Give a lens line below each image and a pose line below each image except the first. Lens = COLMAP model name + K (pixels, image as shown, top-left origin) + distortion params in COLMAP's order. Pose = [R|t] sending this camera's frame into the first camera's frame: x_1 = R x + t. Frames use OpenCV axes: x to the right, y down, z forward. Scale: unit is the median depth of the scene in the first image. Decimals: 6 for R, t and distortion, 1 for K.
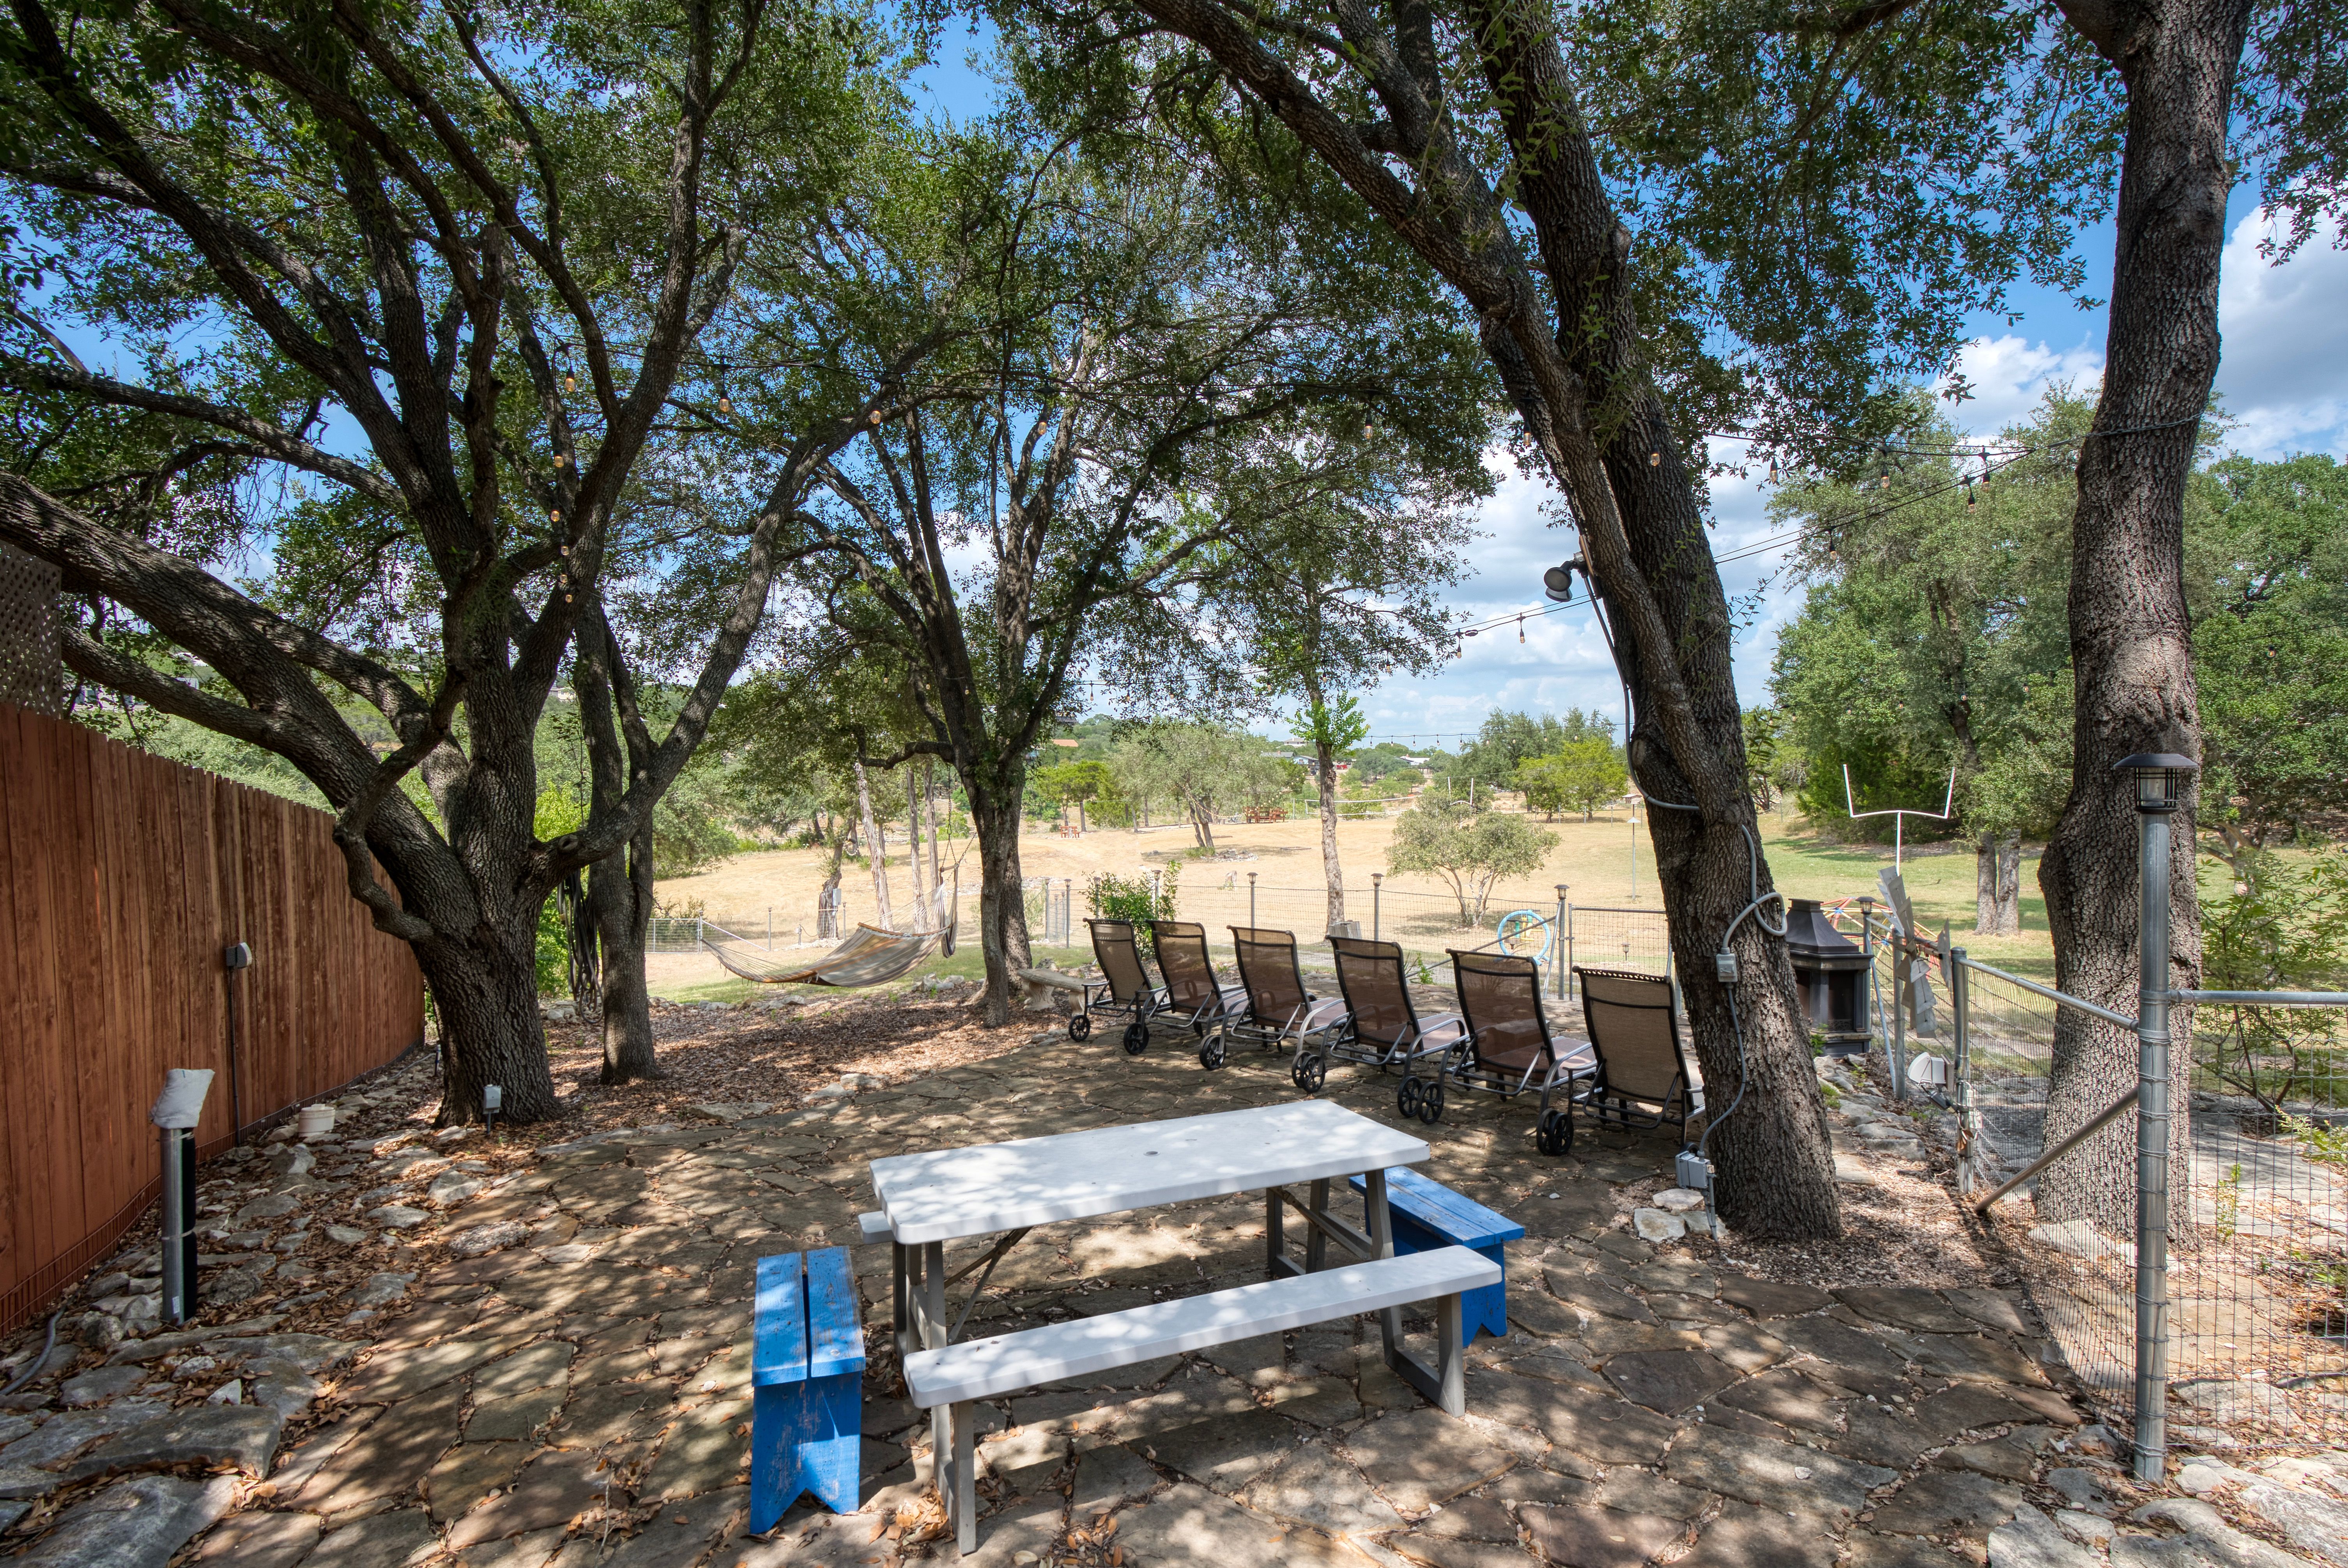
lens RADIAL K [[1058.1, 0, 1174.0], [0, 1058.1, 784.0], [0, 0, 1]] dist [0.002529, 0.000135]
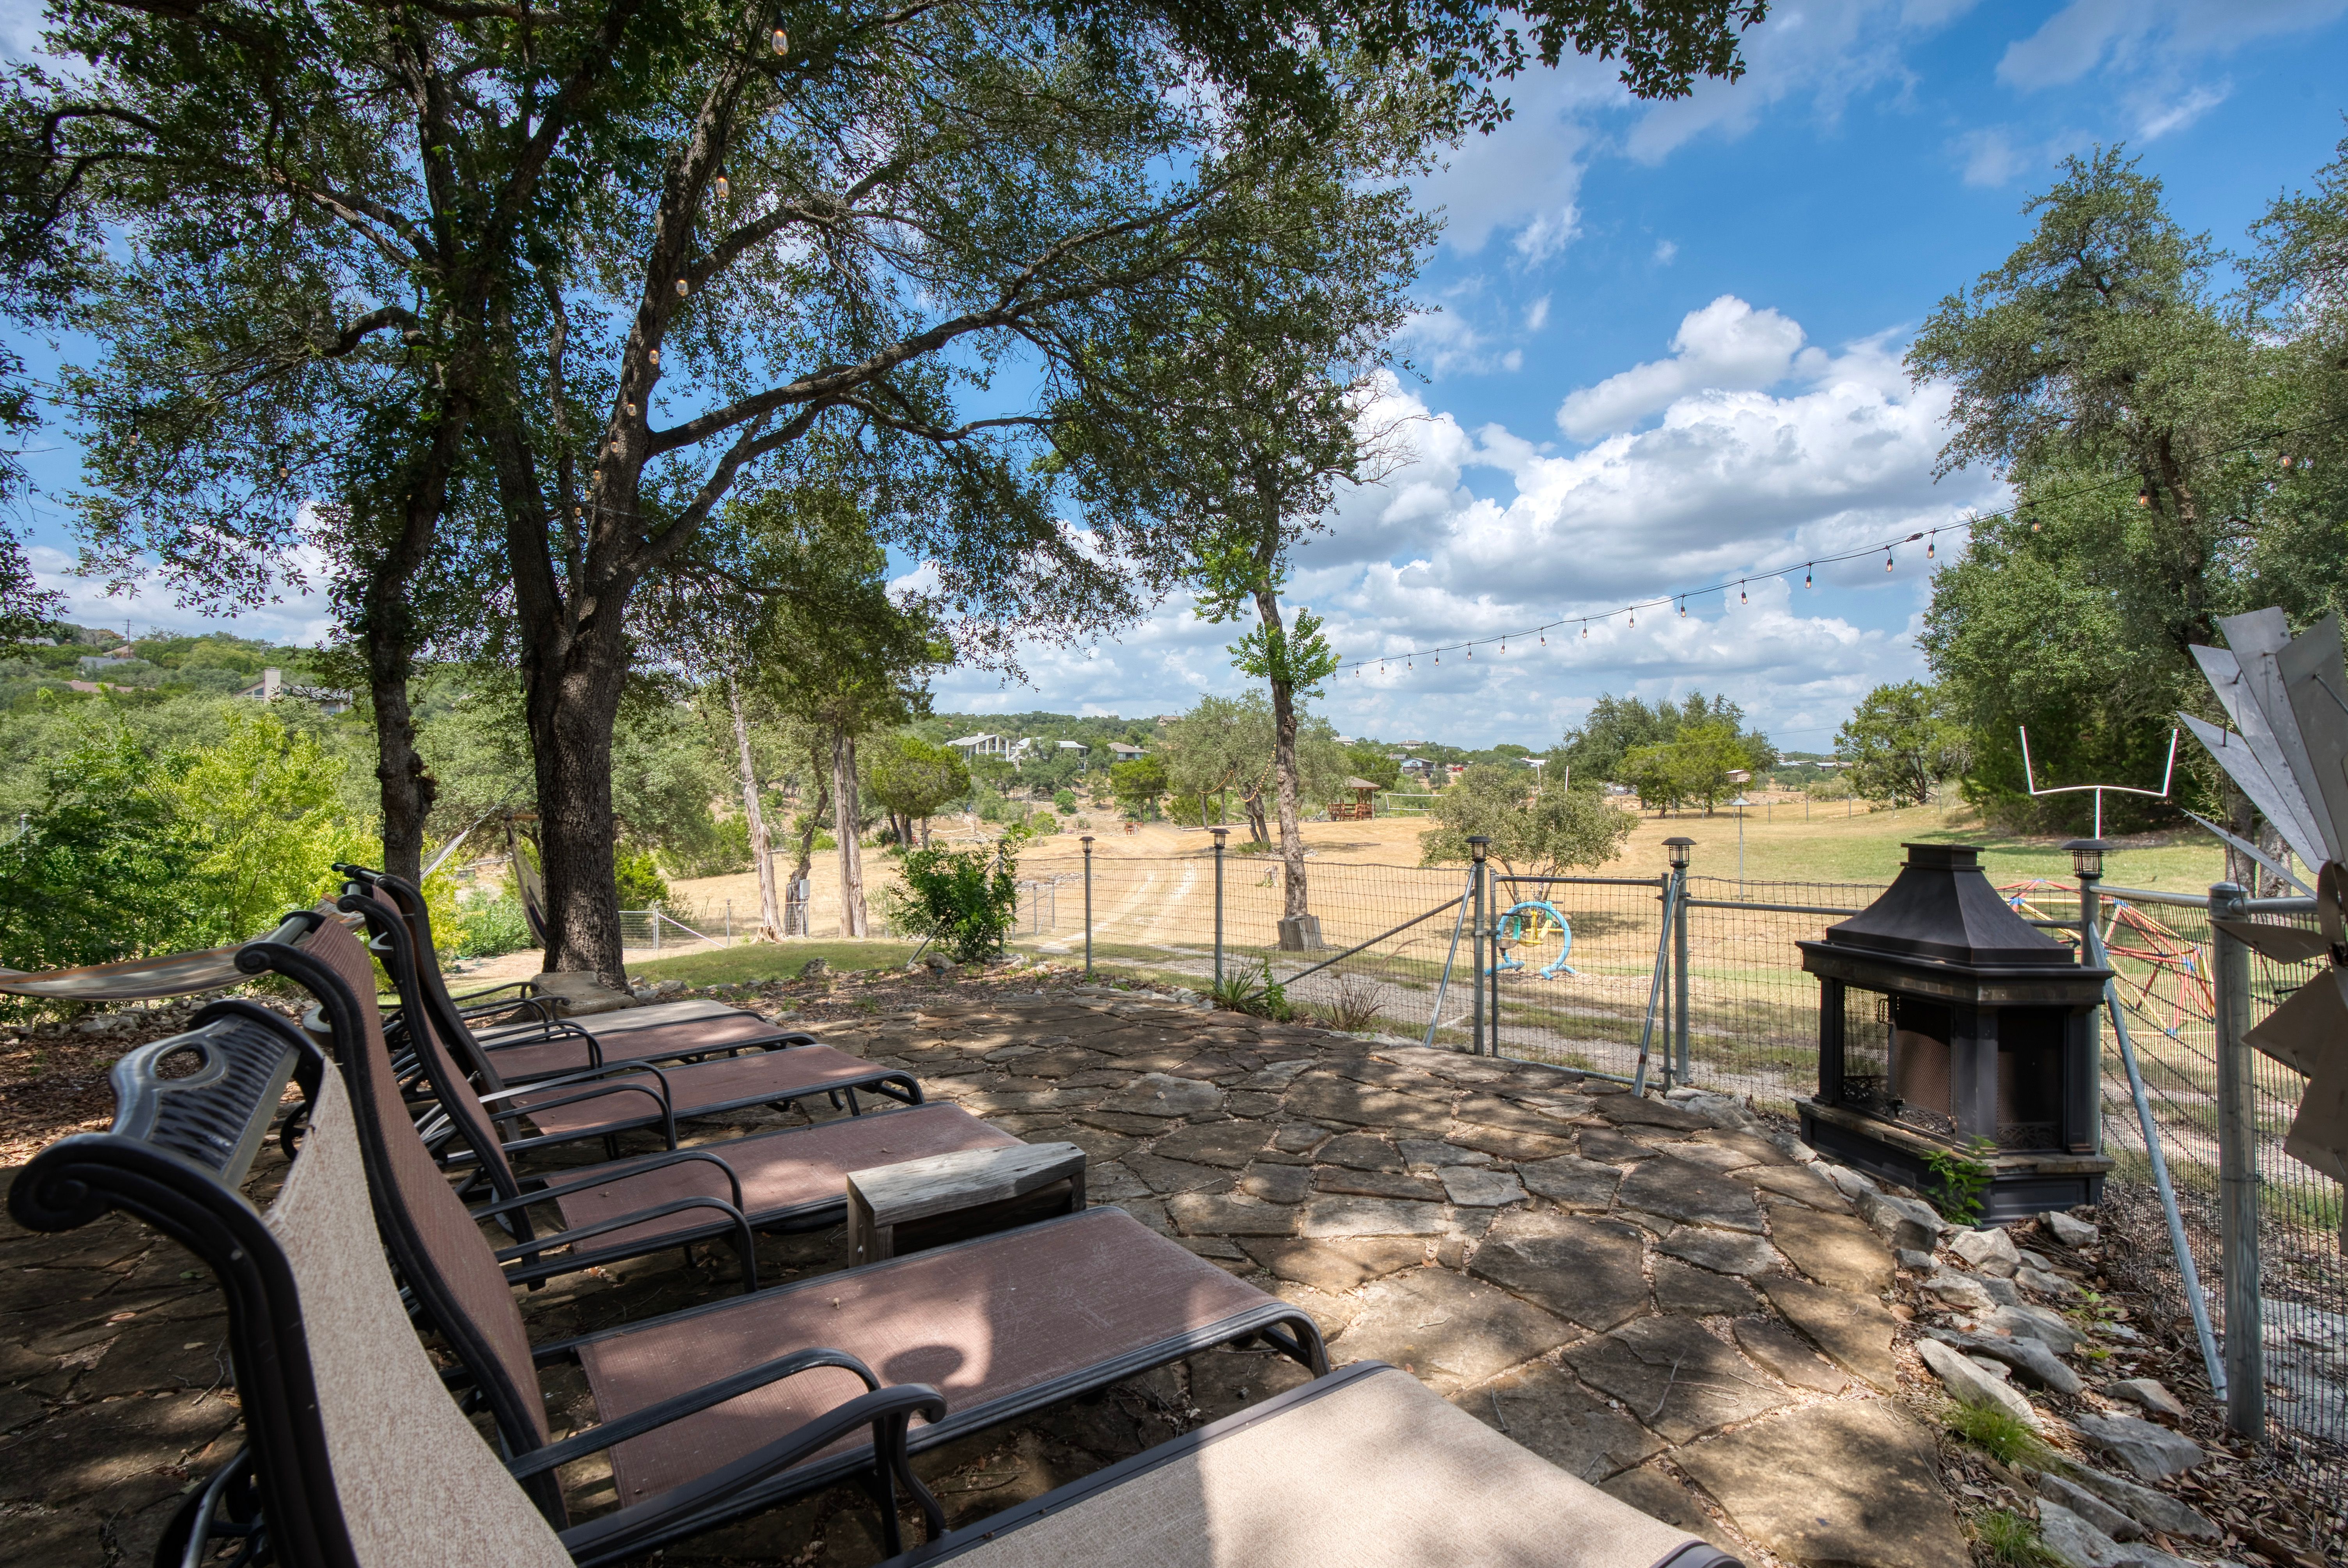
lens RADIAL K [[1064.8, 0, 1171.1], [0, 1064.8, 780.7], [0, 0, 1]] dist [-0.000399, 0.000752]
pose [[0.994150, -0.002577, -0.107978, 0.084709], [0.001798, 0.999972, -0.007305, 0.022389], [0.107994, 0.007068, 0.994126, 0.136545]]
